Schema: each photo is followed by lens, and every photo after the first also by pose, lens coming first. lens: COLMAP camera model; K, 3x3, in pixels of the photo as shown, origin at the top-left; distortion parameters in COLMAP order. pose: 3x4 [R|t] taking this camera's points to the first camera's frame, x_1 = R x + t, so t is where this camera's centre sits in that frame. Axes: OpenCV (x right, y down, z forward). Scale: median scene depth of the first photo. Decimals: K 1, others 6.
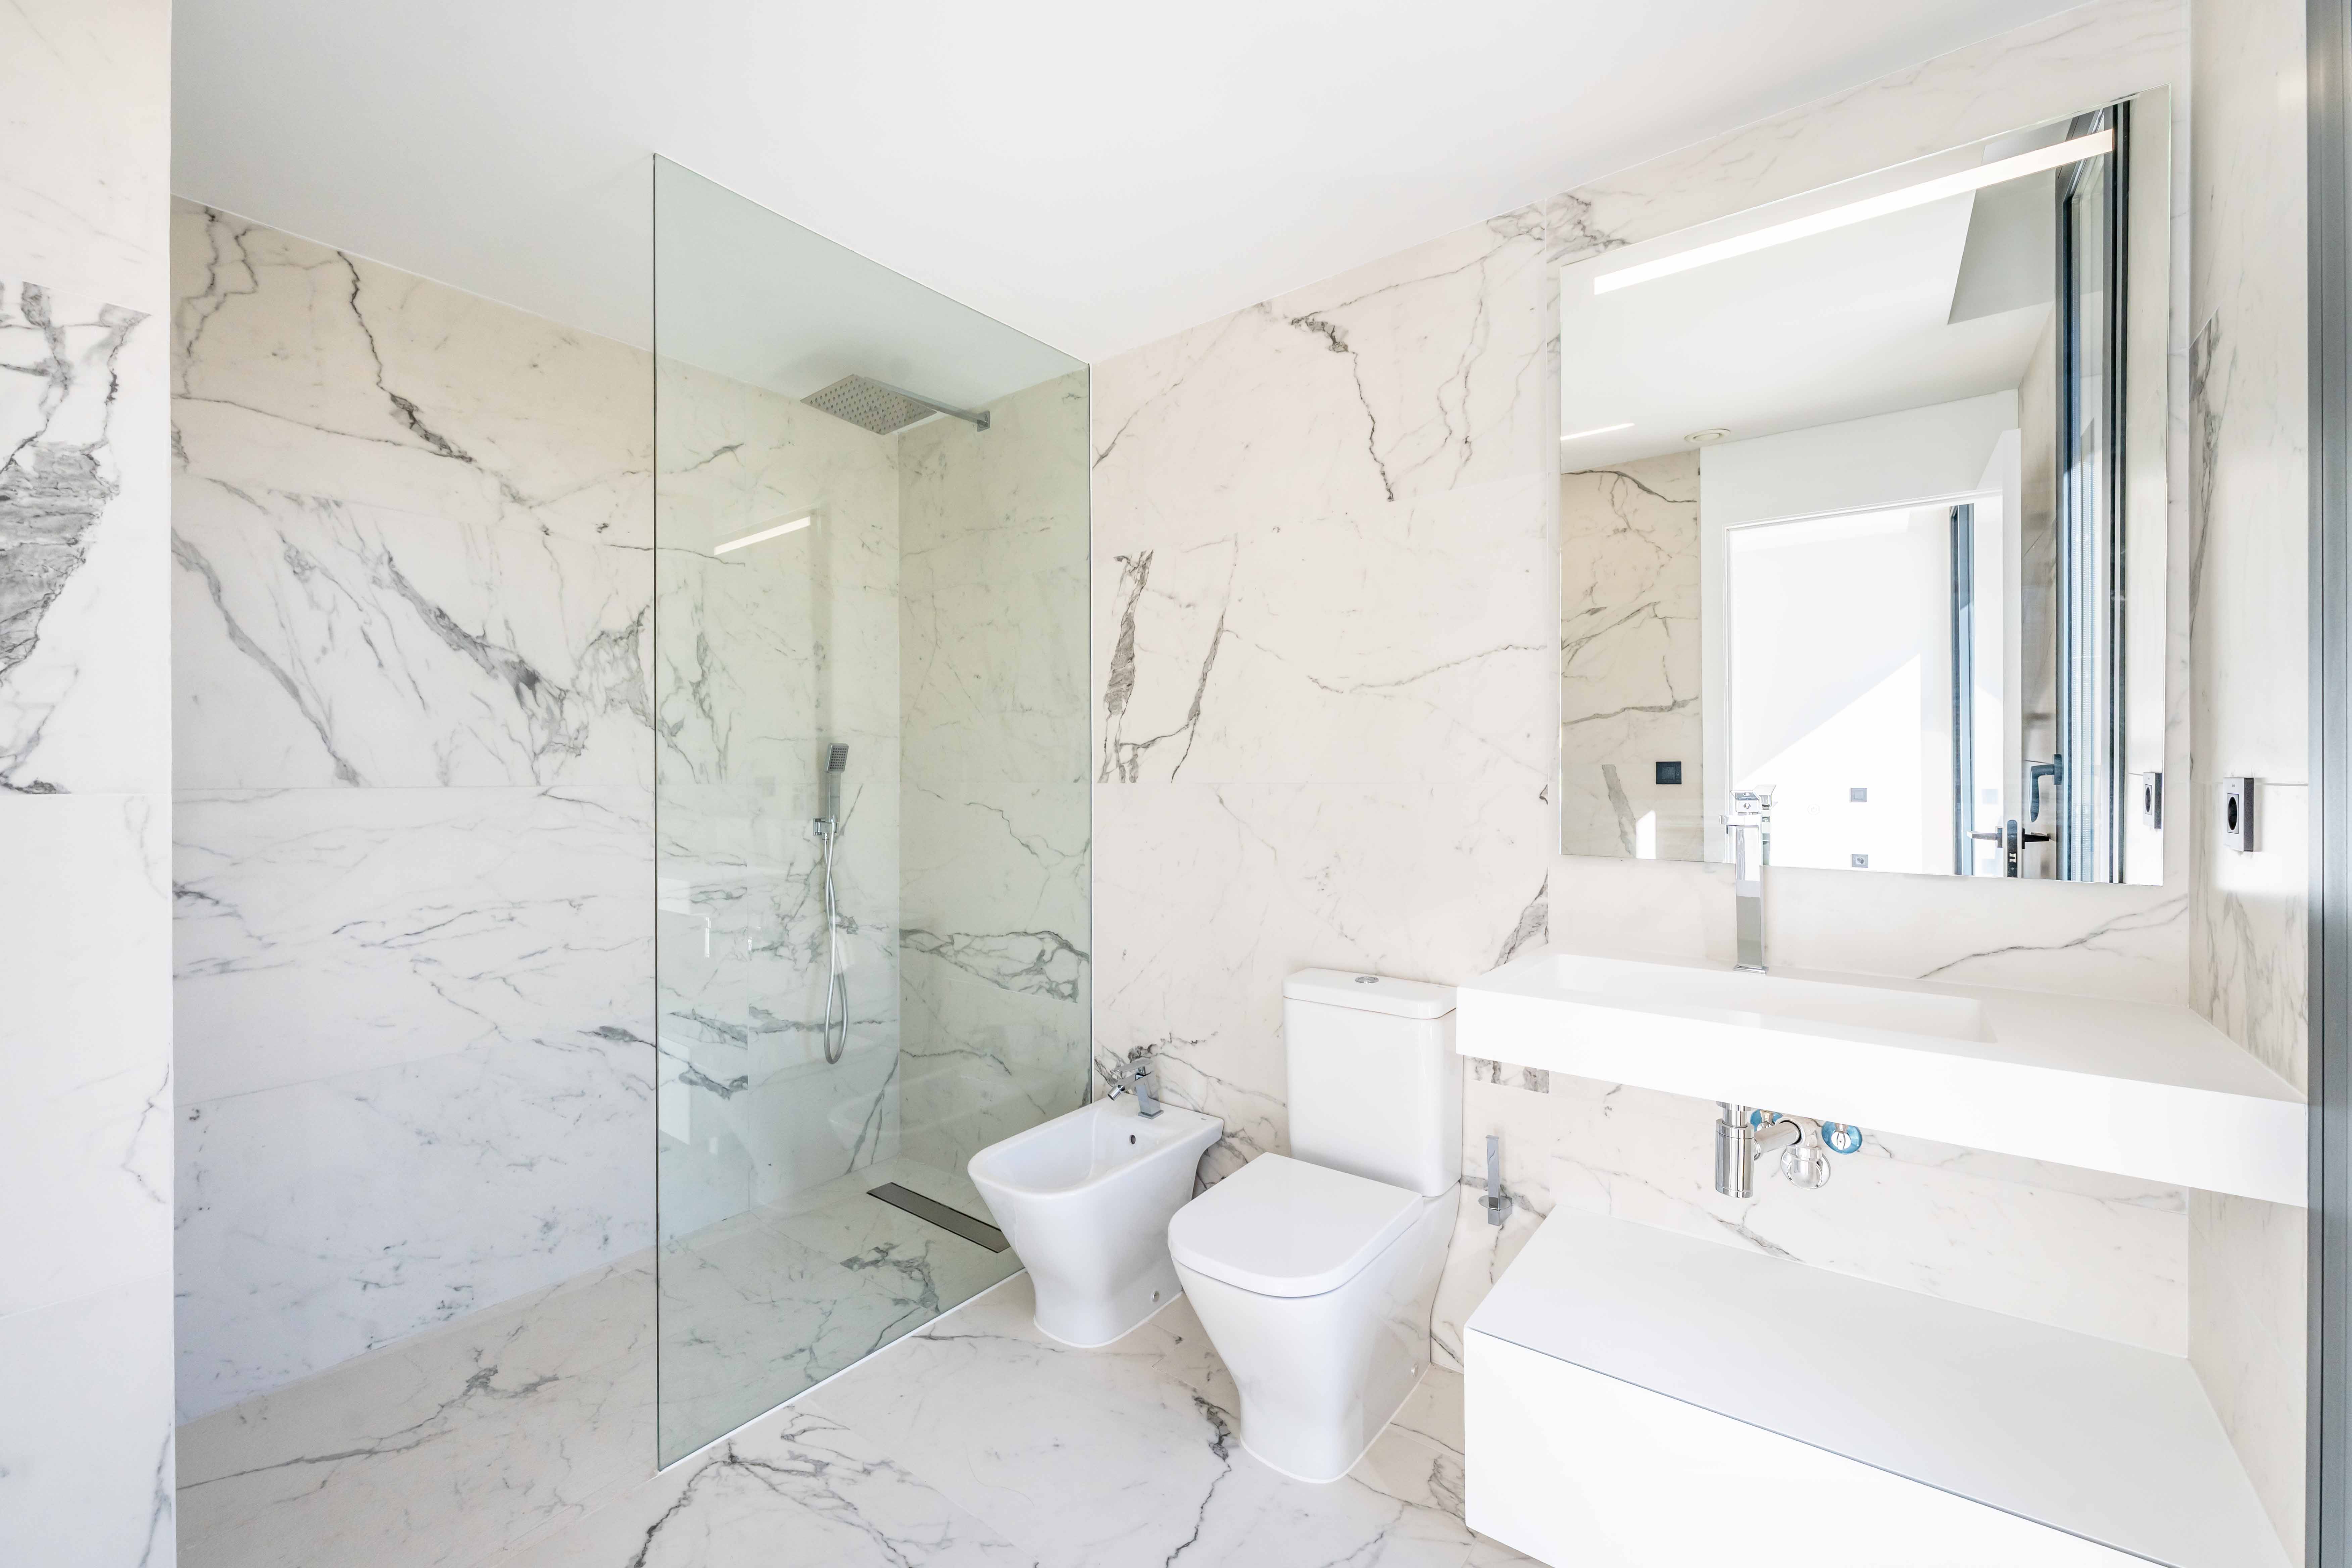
lens RADIAL K [[946.0, 0, 1174.9], [0, 946.0, 769.4], [0, 0, 1]] dist [-0.001838, 0.000396]
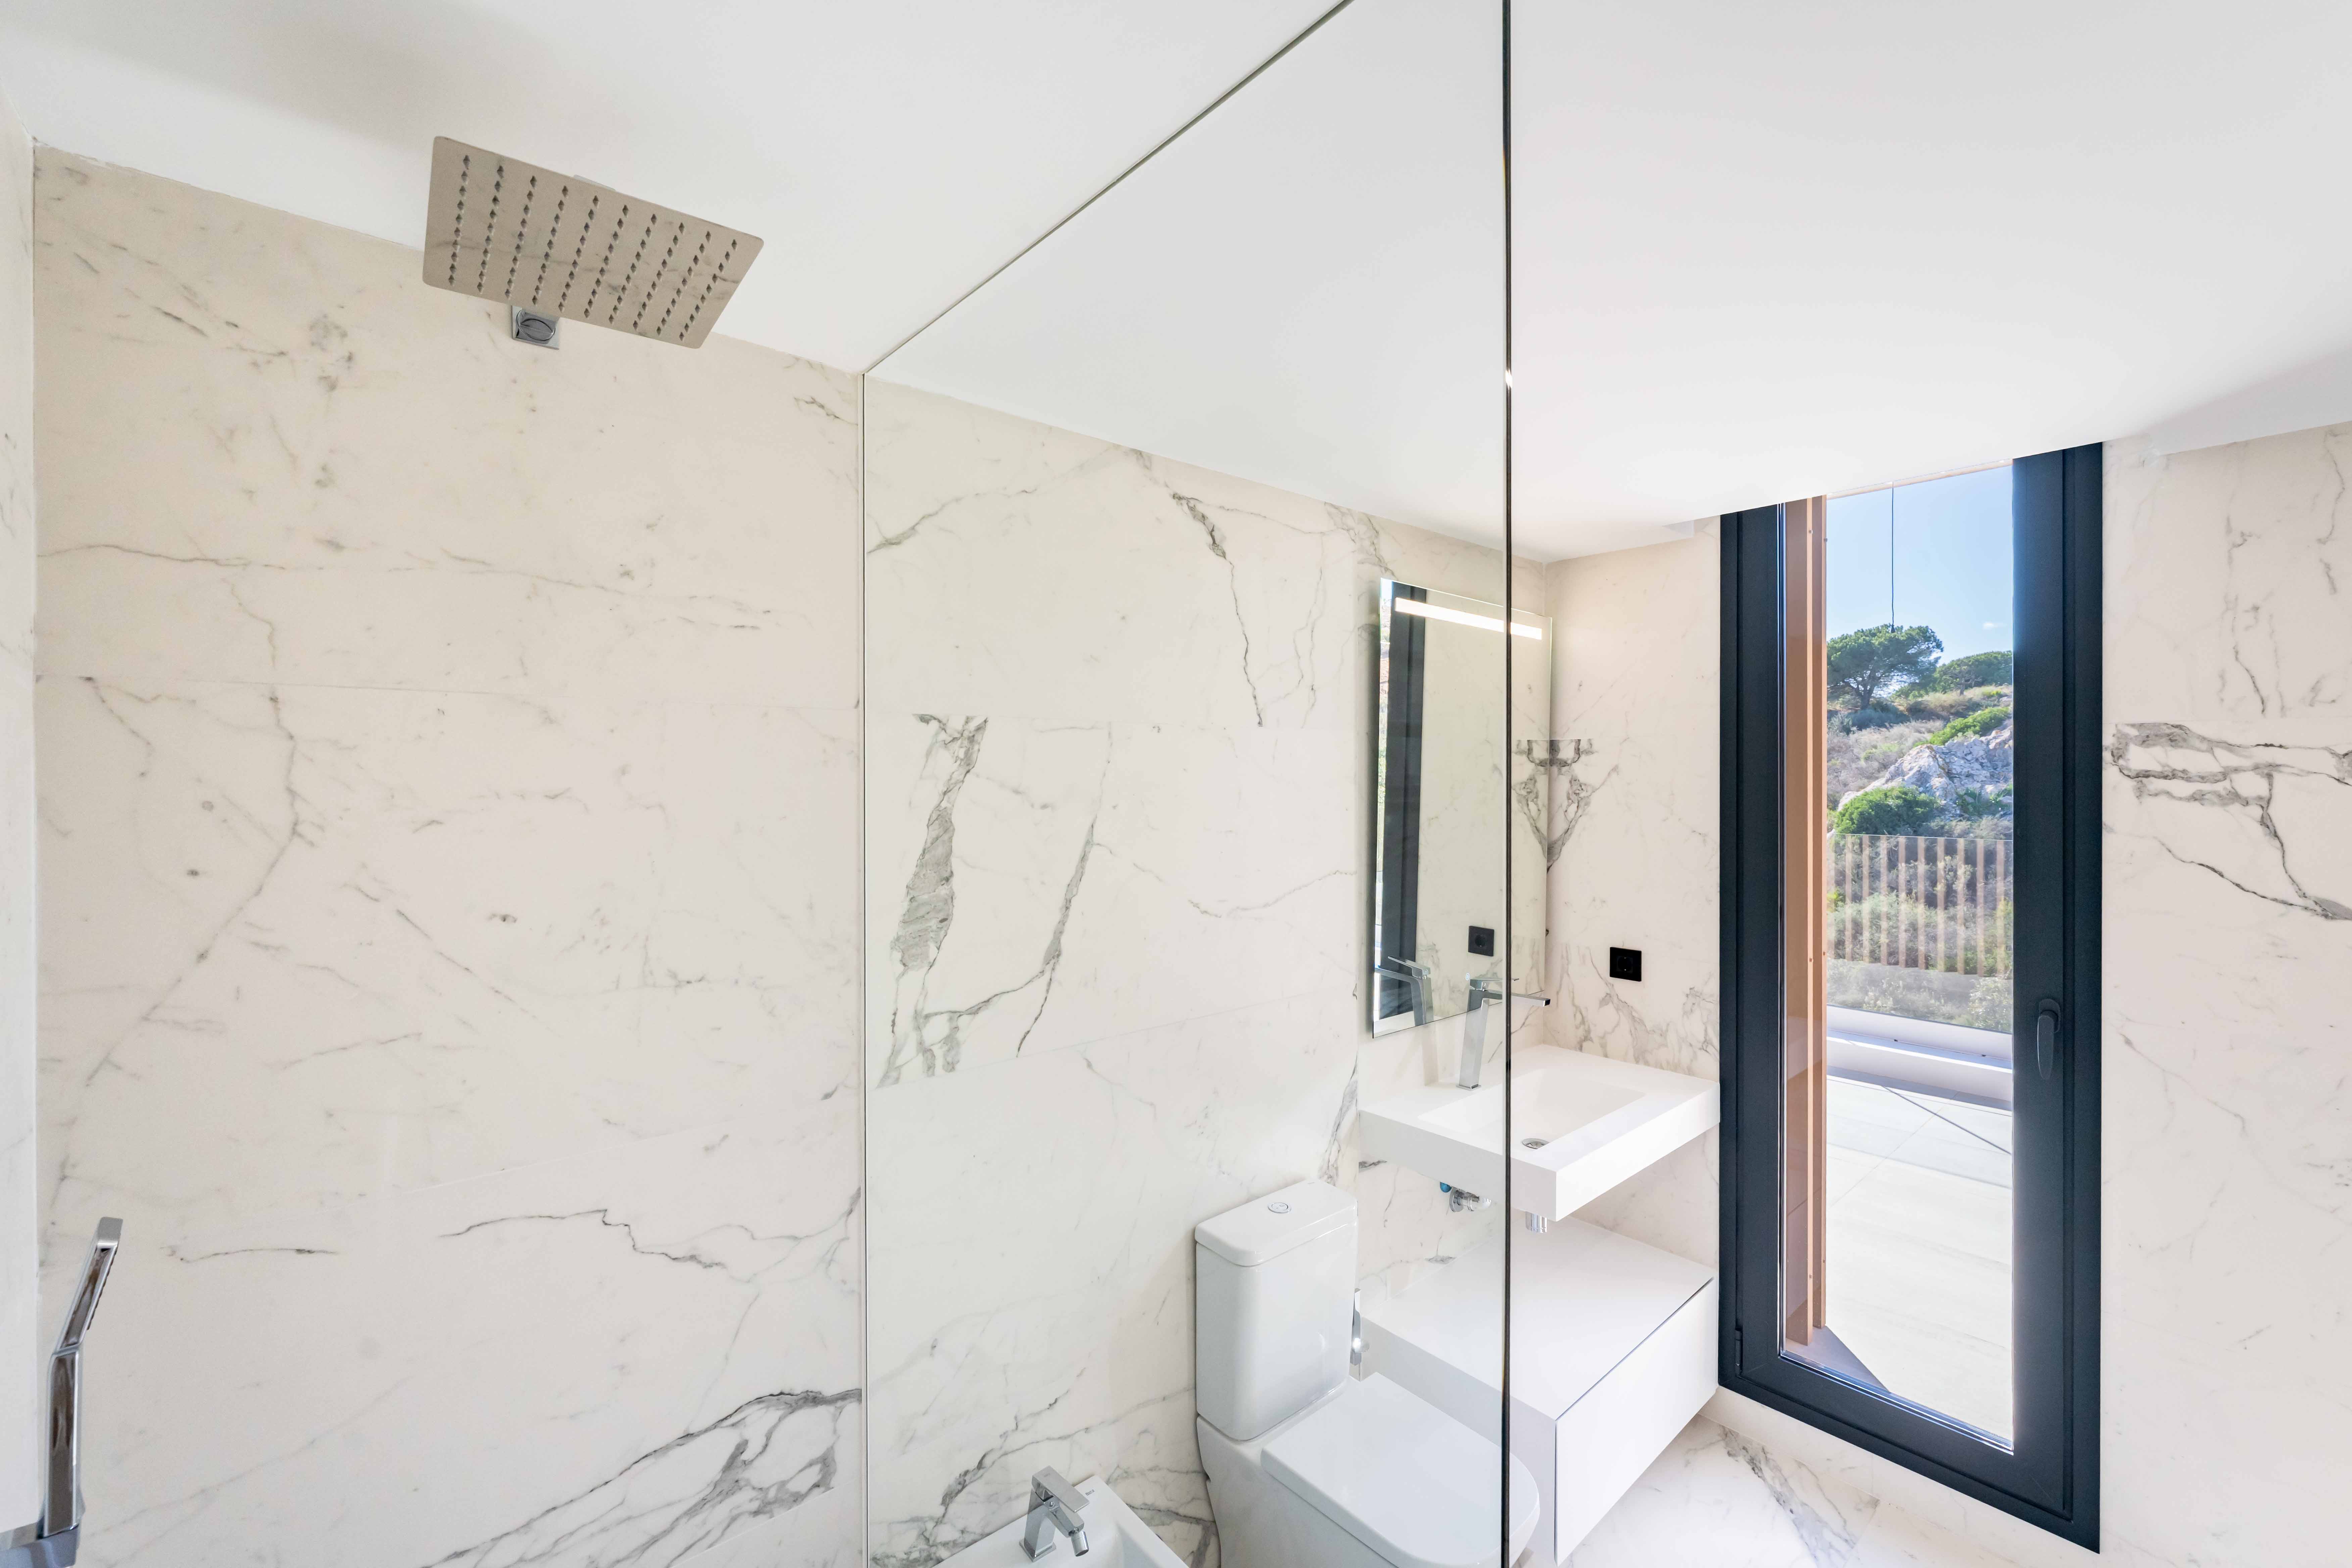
lens RADIAL K [[946.0, 0, 1178.4], [0, 946.0, 789.9], [0, 0, 1]] dist [-0.001838, 0.000396]
pose [[0.213600, -0.003328, 0.976915, -0.640961], [0.004032, 0.999989, 0.002525, -0.179137], [-0.976913, 0.003399, 0.213611, 0.712943]]
